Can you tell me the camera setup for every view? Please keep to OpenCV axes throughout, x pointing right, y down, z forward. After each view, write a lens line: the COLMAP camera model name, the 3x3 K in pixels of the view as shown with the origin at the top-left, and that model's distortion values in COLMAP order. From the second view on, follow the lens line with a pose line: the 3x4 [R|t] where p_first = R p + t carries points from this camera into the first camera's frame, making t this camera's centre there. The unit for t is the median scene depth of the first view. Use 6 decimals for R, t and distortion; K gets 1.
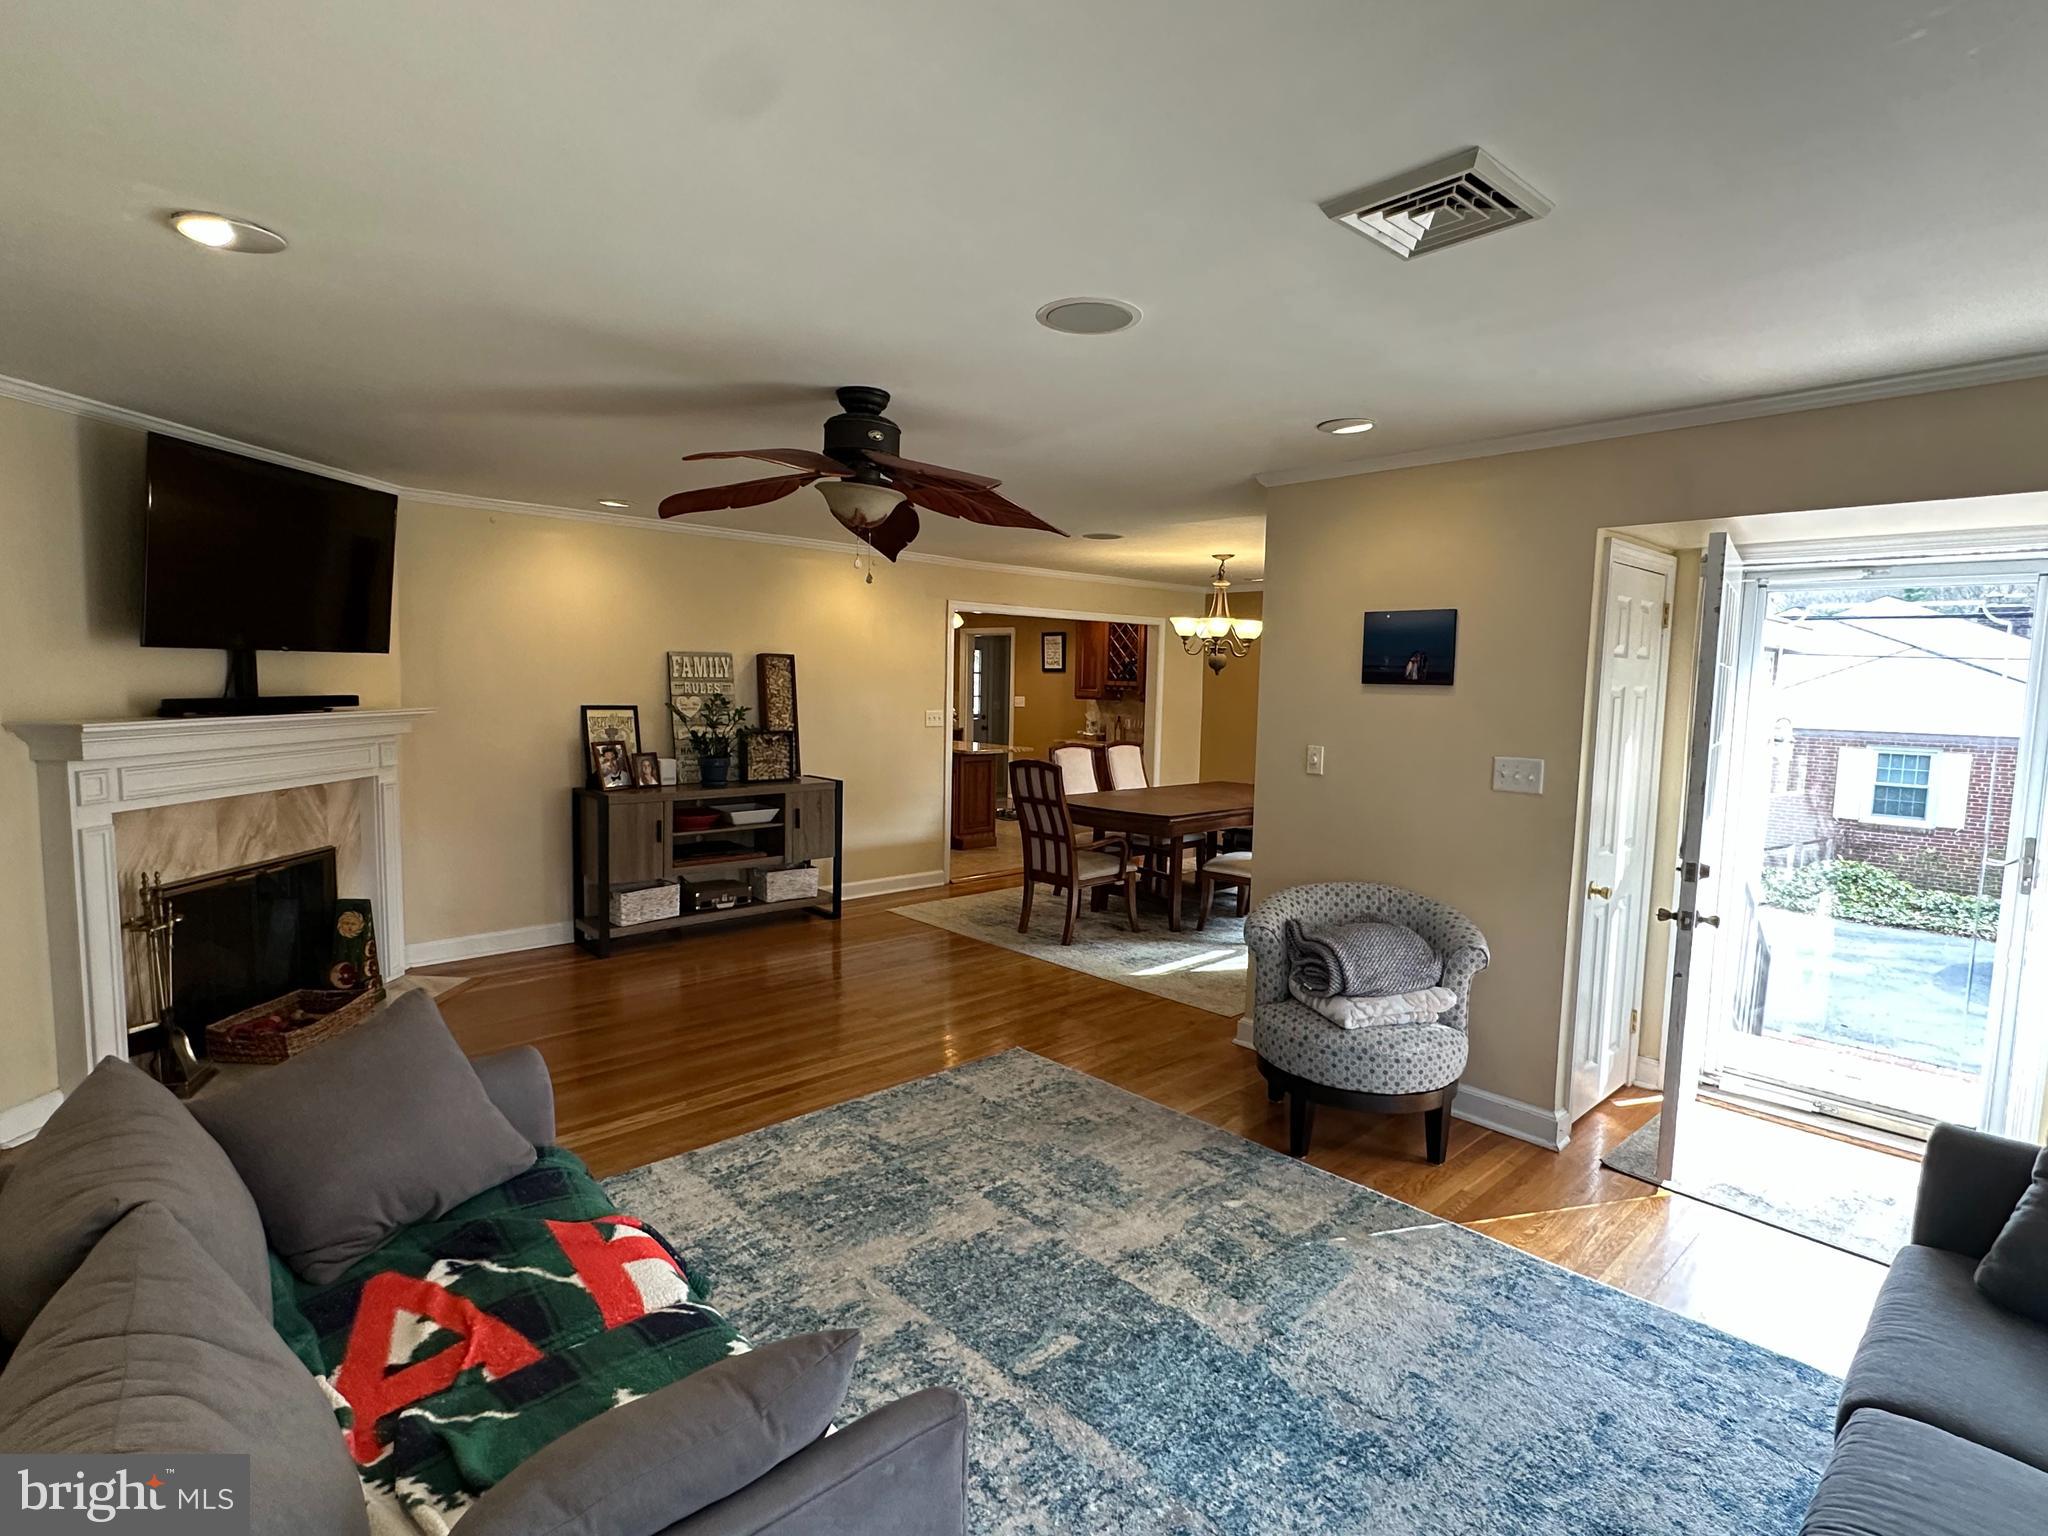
lens RADIAL K [[1019.0, 0, 1034.4], [0, 1019.0, 764.8], [0, 0, 1]] dist [-0.002330, -0.000165]
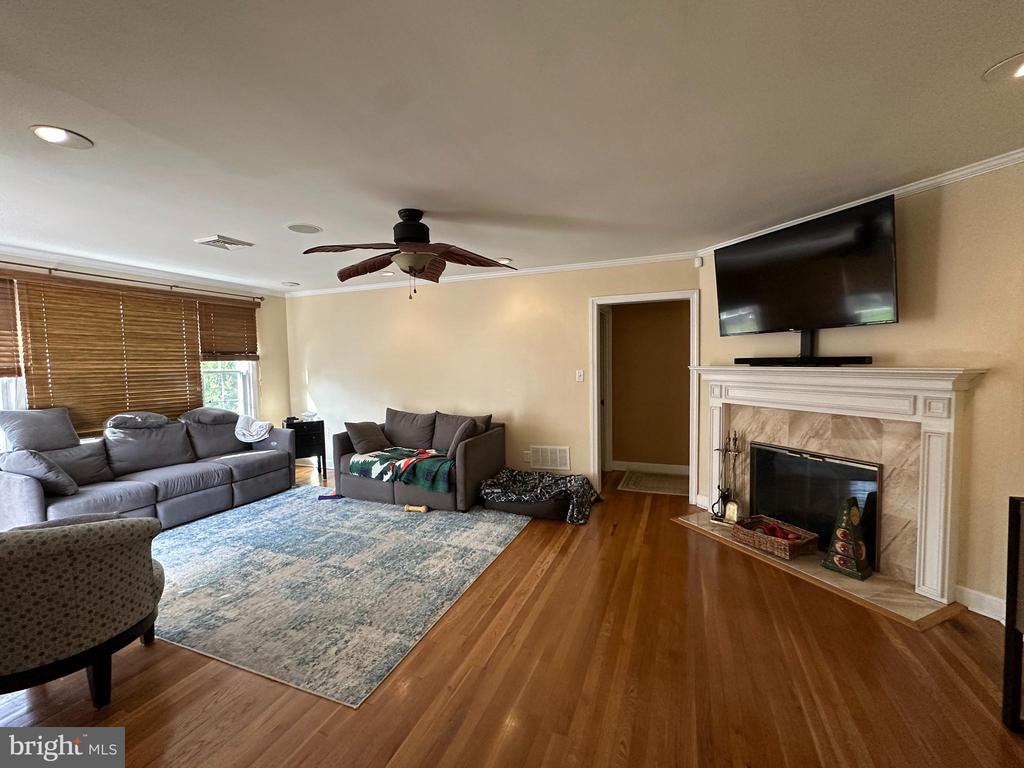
lens RADIAL K [[420.1, 0, 505.5], [0, 420.1, 386.0], [0, 0, 1]] dist [-0.000636, 0.000126]
pose [[-0.912781, 0.017339, -0.408082, 0.016960], [-0.037348, 0.991370, 0.125661, -0.113471], [0.406739, 0.129942, -0.904256, 1.855584]]
